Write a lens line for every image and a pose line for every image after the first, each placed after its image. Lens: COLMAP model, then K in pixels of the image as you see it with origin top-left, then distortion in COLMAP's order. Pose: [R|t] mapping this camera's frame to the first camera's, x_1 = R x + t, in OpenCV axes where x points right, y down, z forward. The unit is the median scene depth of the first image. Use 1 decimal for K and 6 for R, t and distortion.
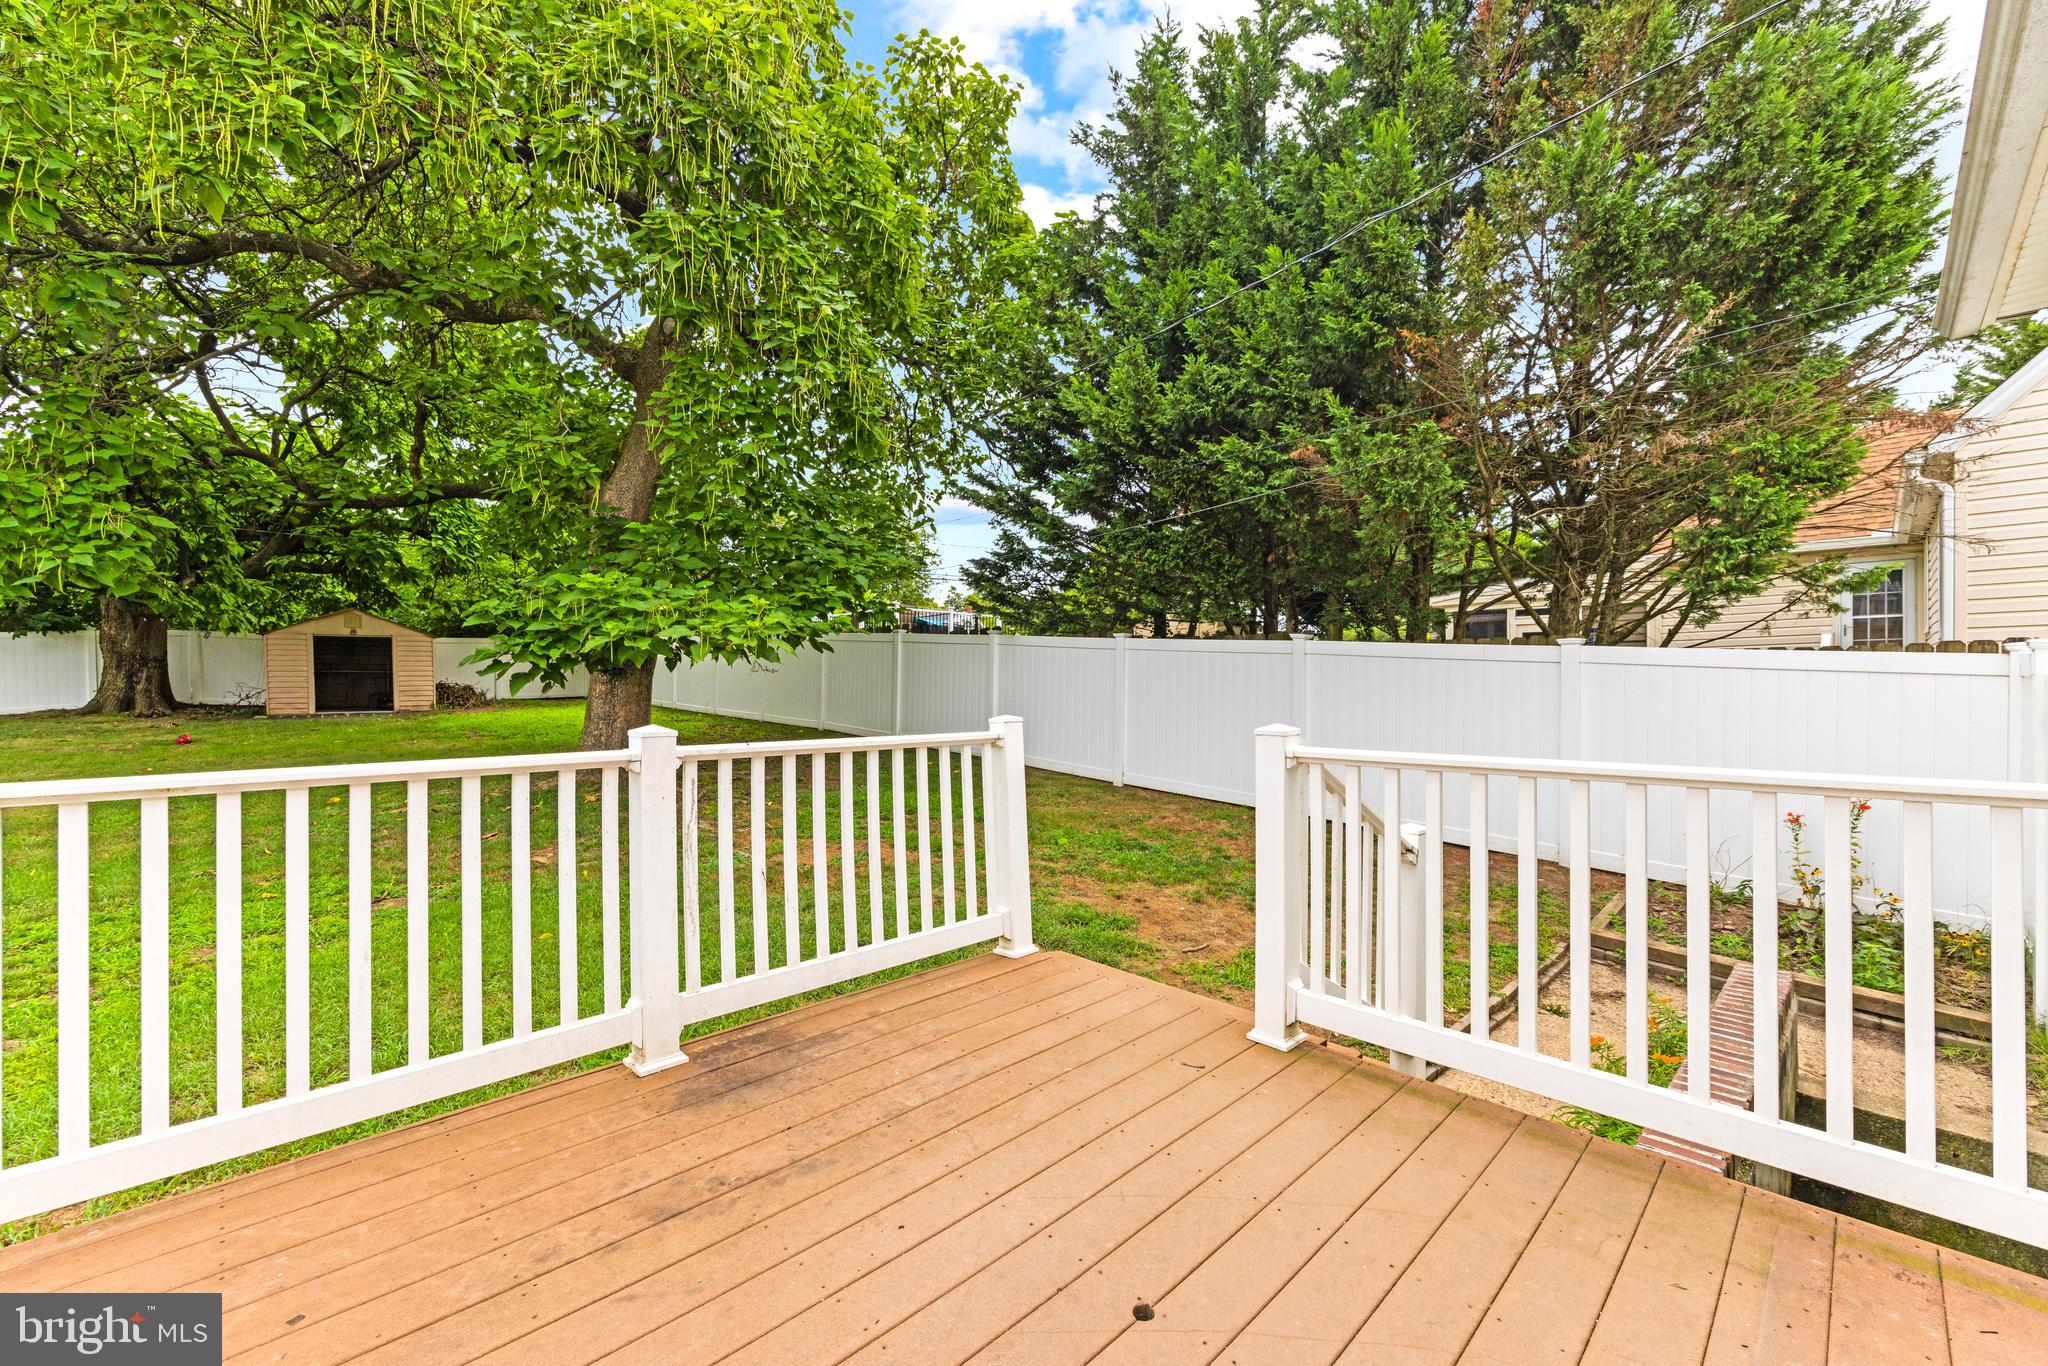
lens RADIAL K [[813.7, 0, 1026.1], [0, 813.7, 684.6], [0, 0, 1]] dist [0.001884, 0.000029]
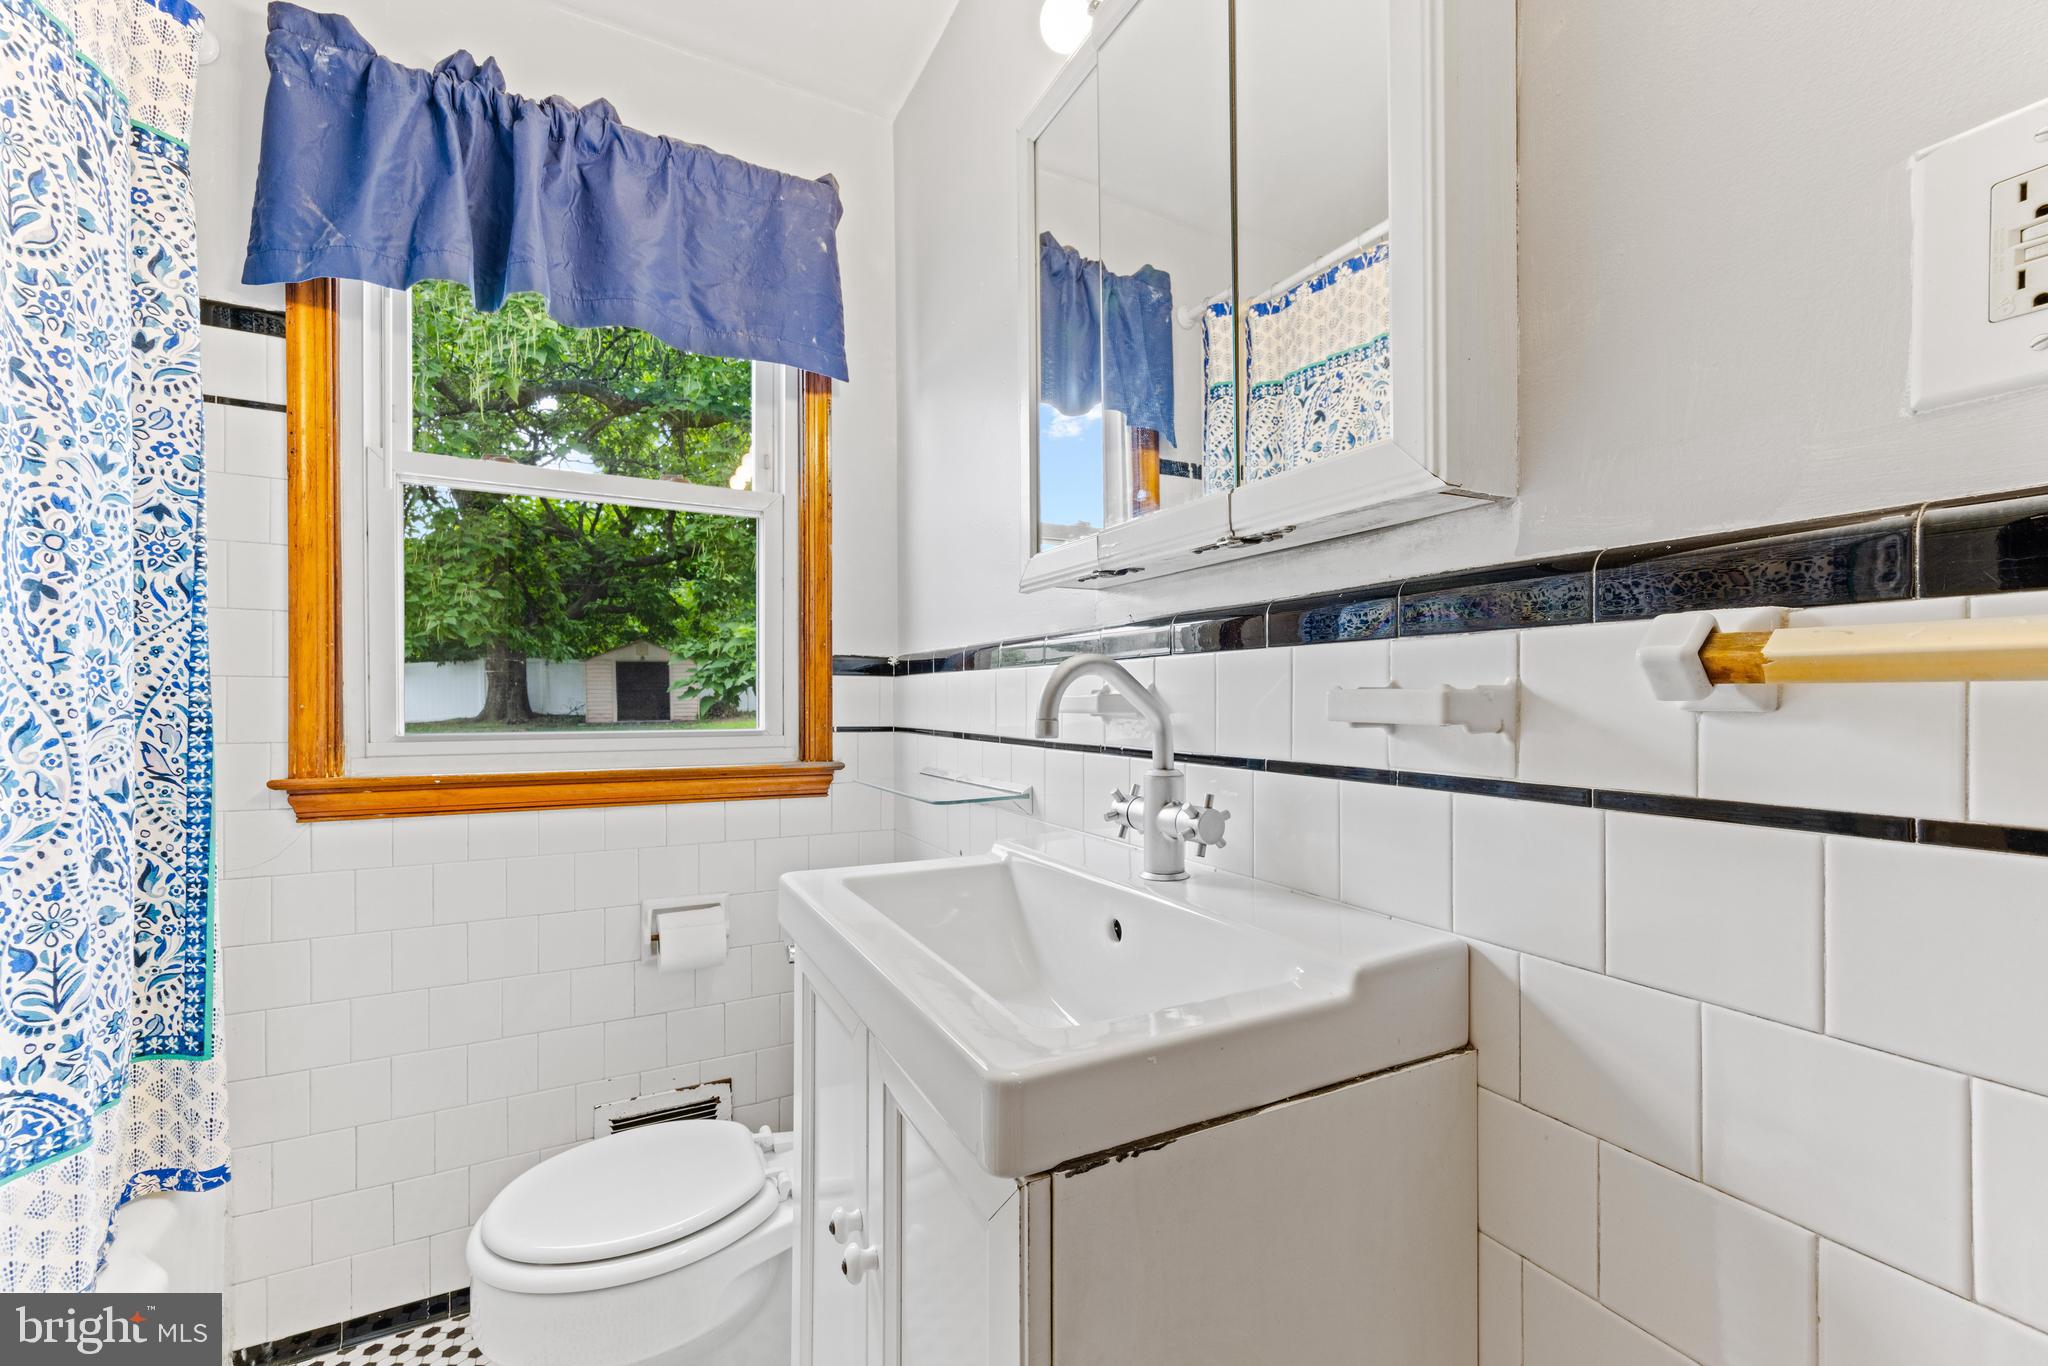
lens RADIAL K [[813.7, 0, 1026.1], [0, 813.7, 684.6], [0, 0, 1]] dist [0.001884, 0.000029]
pose [[0.961526, -0.000905, -0.274713, 0.122045], [-0.003663, 0.999863, -0.016115, -0.007458], [0.274690, 0.016501, 0.961391, -0.066141]]
